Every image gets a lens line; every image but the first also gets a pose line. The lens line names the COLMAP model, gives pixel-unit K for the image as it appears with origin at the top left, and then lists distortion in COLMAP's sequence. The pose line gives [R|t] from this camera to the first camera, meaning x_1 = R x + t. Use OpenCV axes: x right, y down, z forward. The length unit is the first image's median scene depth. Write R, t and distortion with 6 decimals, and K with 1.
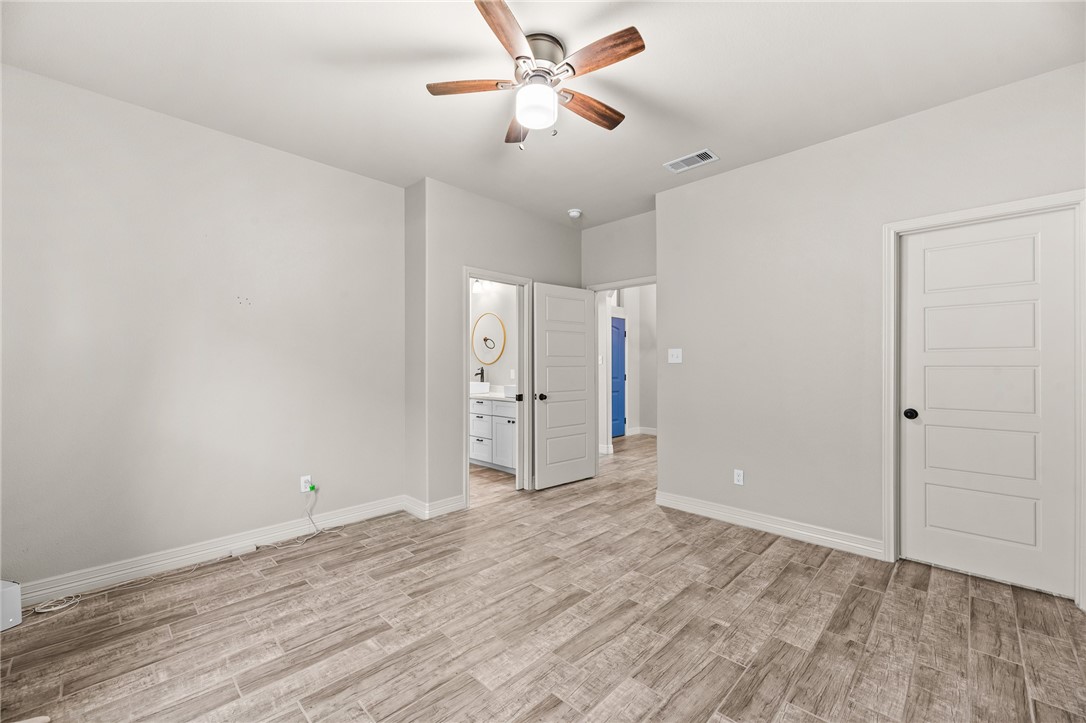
lens RADIAL K [[435.6, 0, 537.4], [0, 435.6, 362.3], [0, 0, 1]] dist [0.008978, 0.000472]
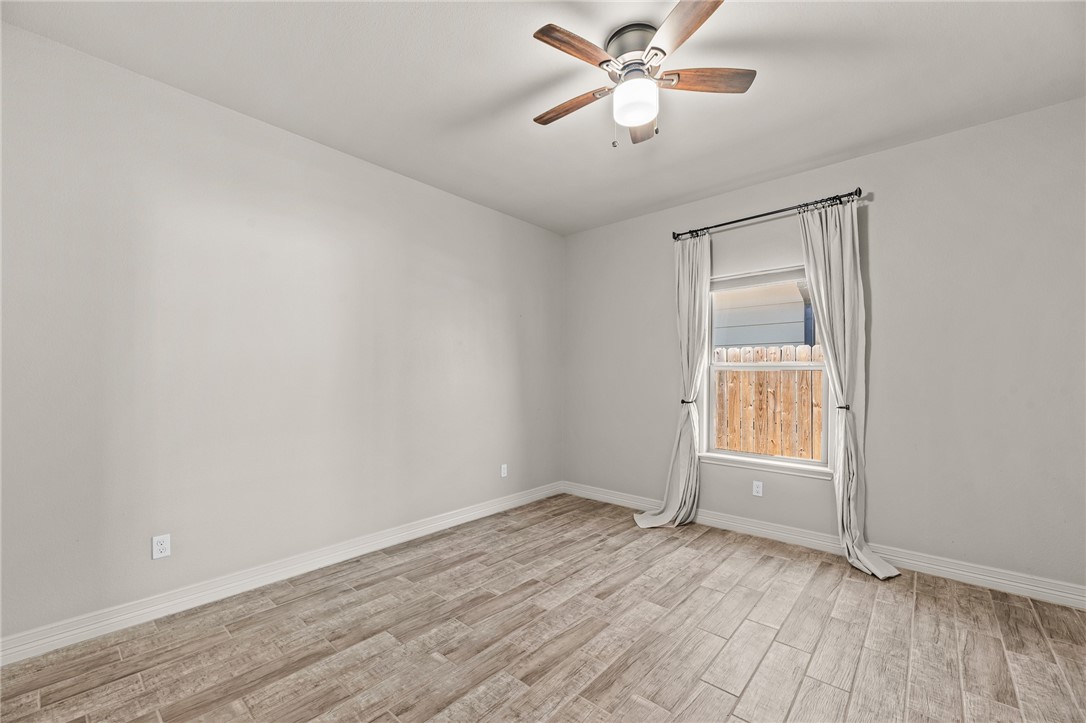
lens RADIAL K [[435.6, 0, 543.8], [0, 435.6, 367.7], [0, 0, 1]] dist [0.008978, 0.000472]
pose [[-0.997783, -0.001967, -0.066515, 0.267627], [-0.000196, 0.999646, -0.026623, 0.011261], [0.066544, -0.026551, -0.997430, 1.996797]]
